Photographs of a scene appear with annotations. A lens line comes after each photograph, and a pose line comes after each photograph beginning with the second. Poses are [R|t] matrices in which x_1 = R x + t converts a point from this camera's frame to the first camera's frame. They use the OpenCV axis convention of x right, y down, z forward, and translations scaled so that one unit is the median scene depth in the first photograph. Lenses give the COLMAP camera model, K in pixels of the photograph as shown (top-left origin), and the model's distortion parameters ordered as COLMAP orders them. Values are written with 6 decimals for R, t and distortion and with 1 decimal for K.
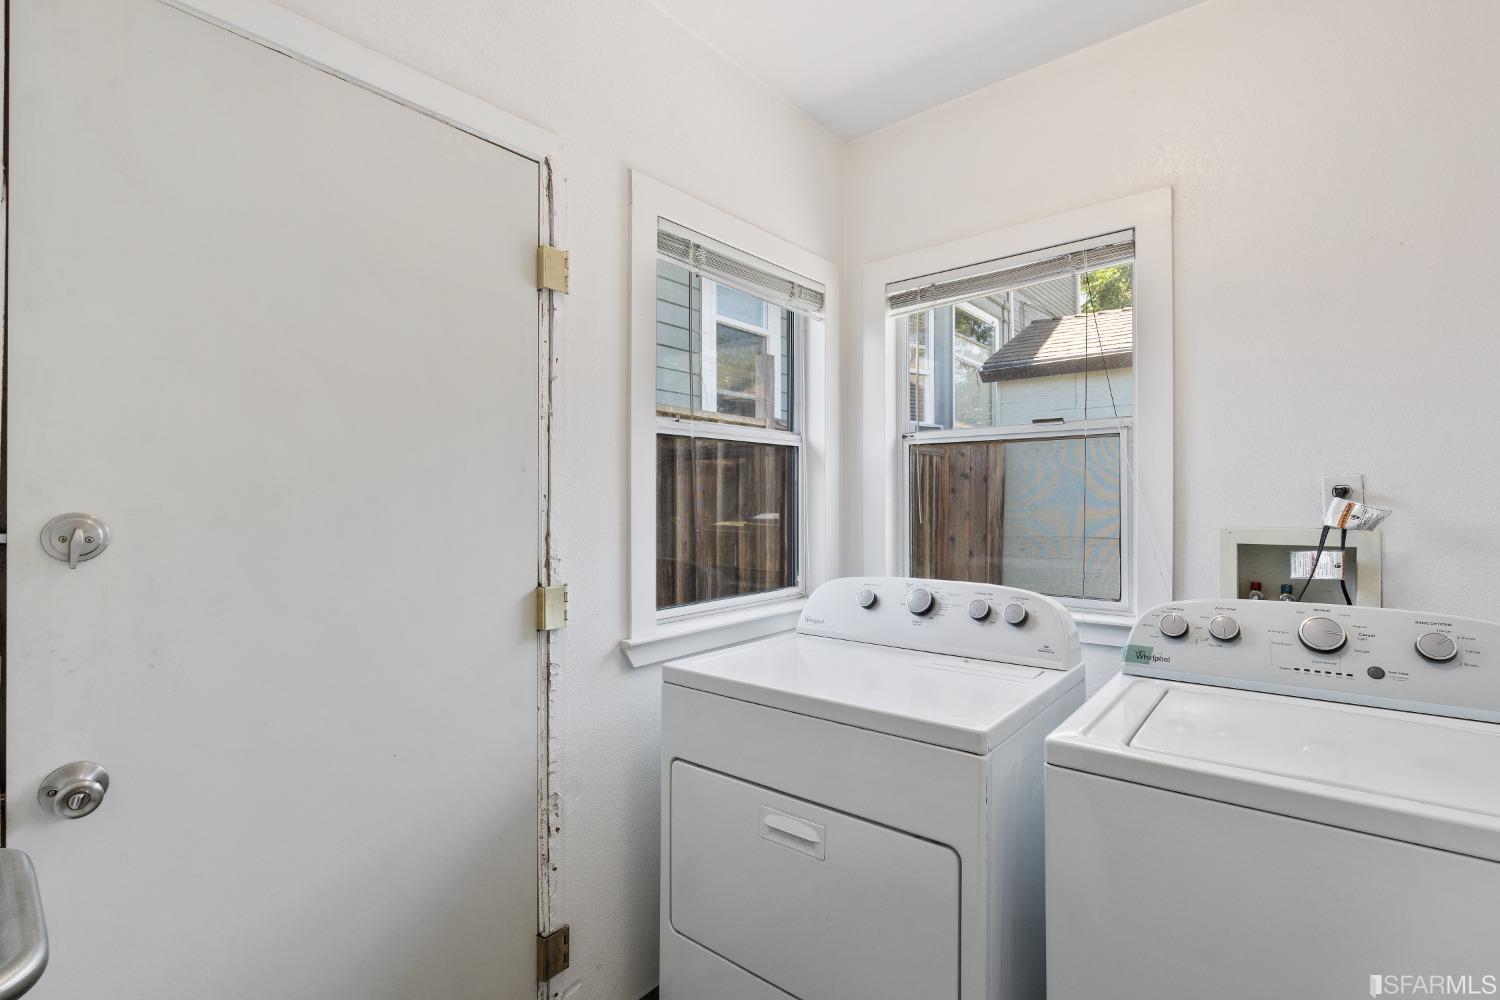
lens RADIAL K [[675.0, 0, 756.3], [0, 675.0, 495.2], [0, 0, 1]] dist [-0.004612, 0.000648]
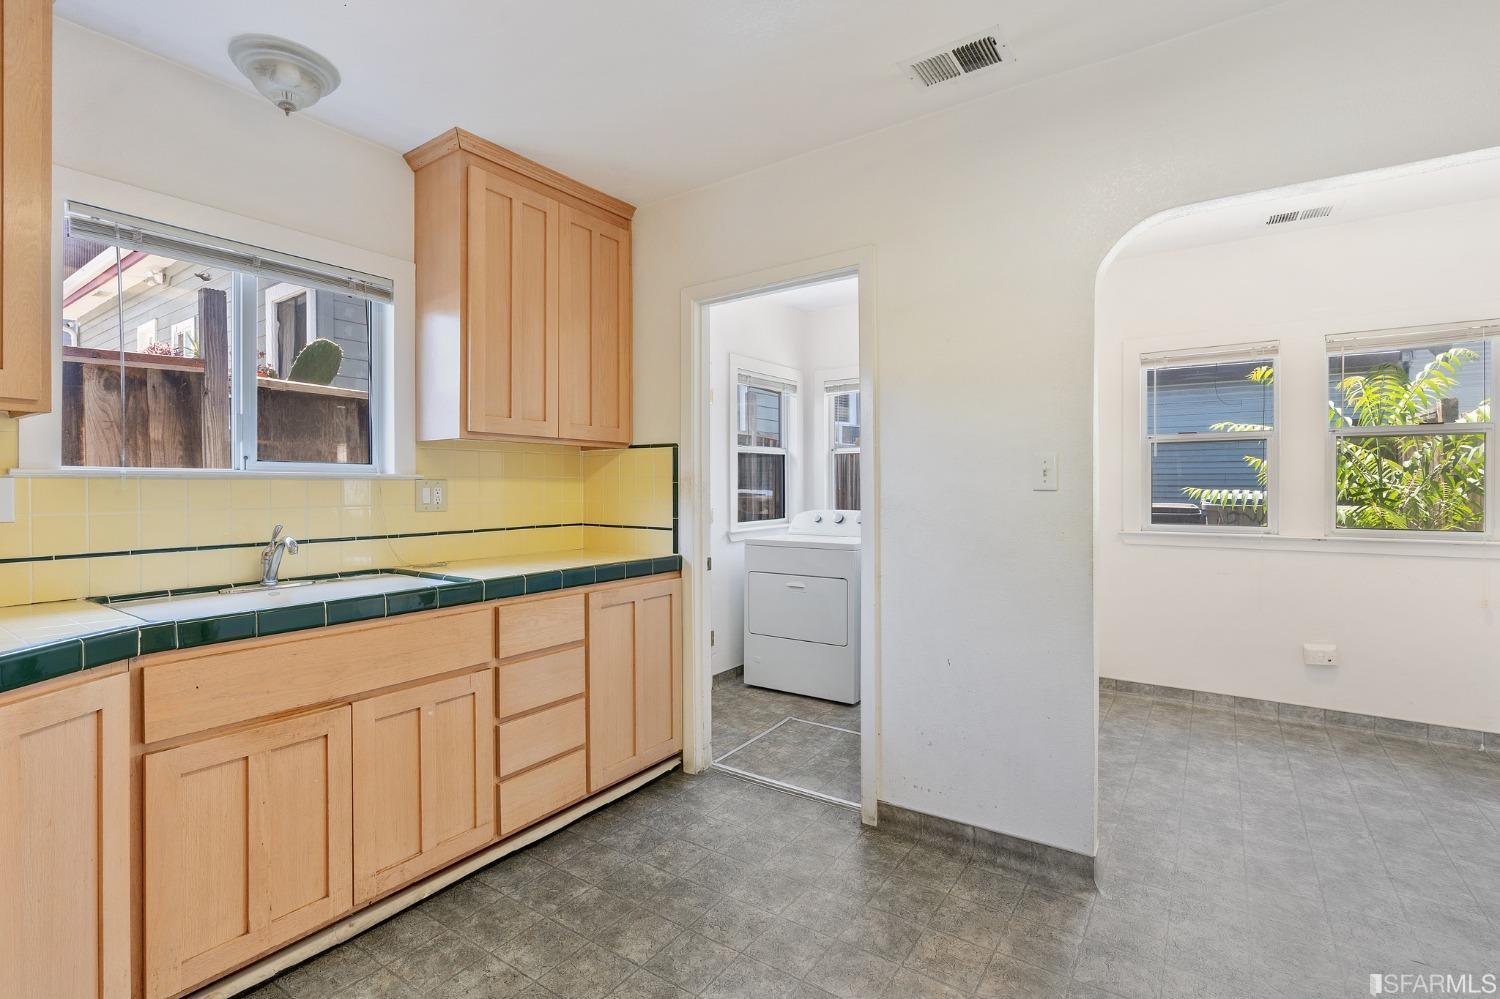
lens RADIAL K [[675.0, 0, 756.3], [0, 675.0, 494.7], [0, 0, 1]] dist [-0.004612, 0.000648]
pose [[0.994939, -0.004940, 0.100363, -0.289616], [0.002984, 0.999803, 0.019630, 0.016157], [-0.100440, -0.019231, 0.994757, -1.355964]]
